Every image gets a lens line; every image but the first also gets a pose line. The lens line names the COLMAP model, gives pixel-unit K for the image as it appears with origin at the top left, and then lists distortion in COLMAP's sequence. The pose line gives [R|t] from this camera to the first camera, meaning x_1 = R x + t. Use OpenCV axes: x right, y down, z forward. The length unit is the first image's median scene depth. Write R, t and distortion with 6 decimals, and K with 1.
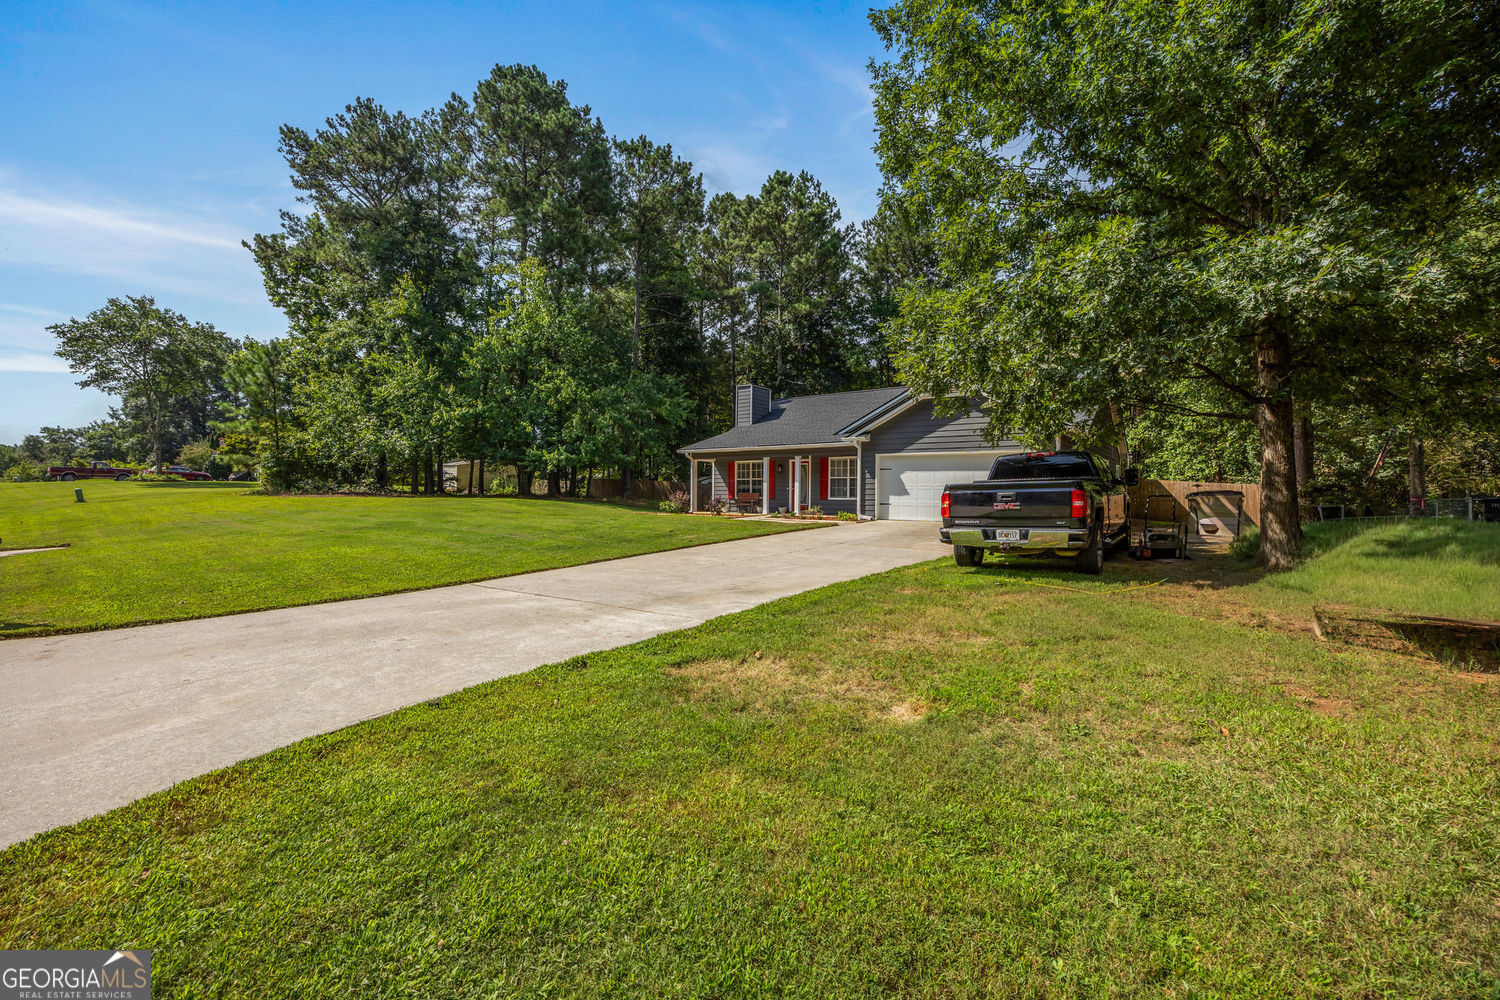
lens RADIAL K [[700.1, 0, 752.9], [0, 700.1, 499.3], [0, 0, 1]] dist [-0.004607, -0.000460]
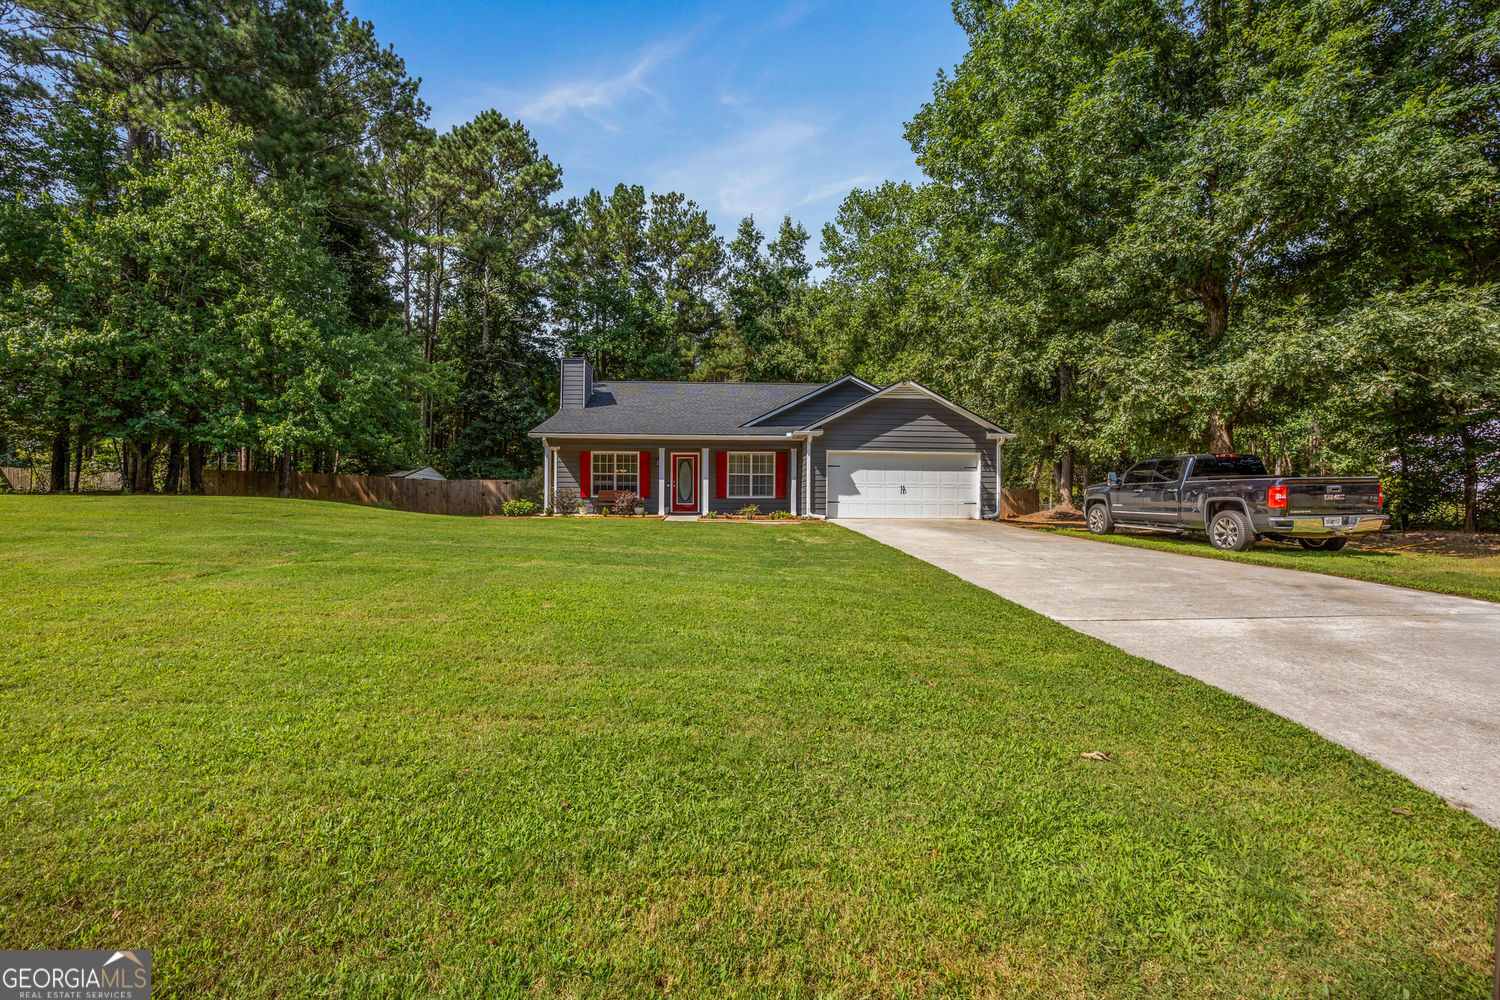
lens RADIAL K [[700.1, 0, 748.9], [0, 700.1, 501.7], [0, 0, 1]] dist [-0.004607, -0.000460]
pose [[0.784408, 0.008233, 0.620190, -0.427910], [-0.002443, 0.999945, -0.010184, 0.012951], [-0.620240, 0.006473, 0.784385, 0.283545]]
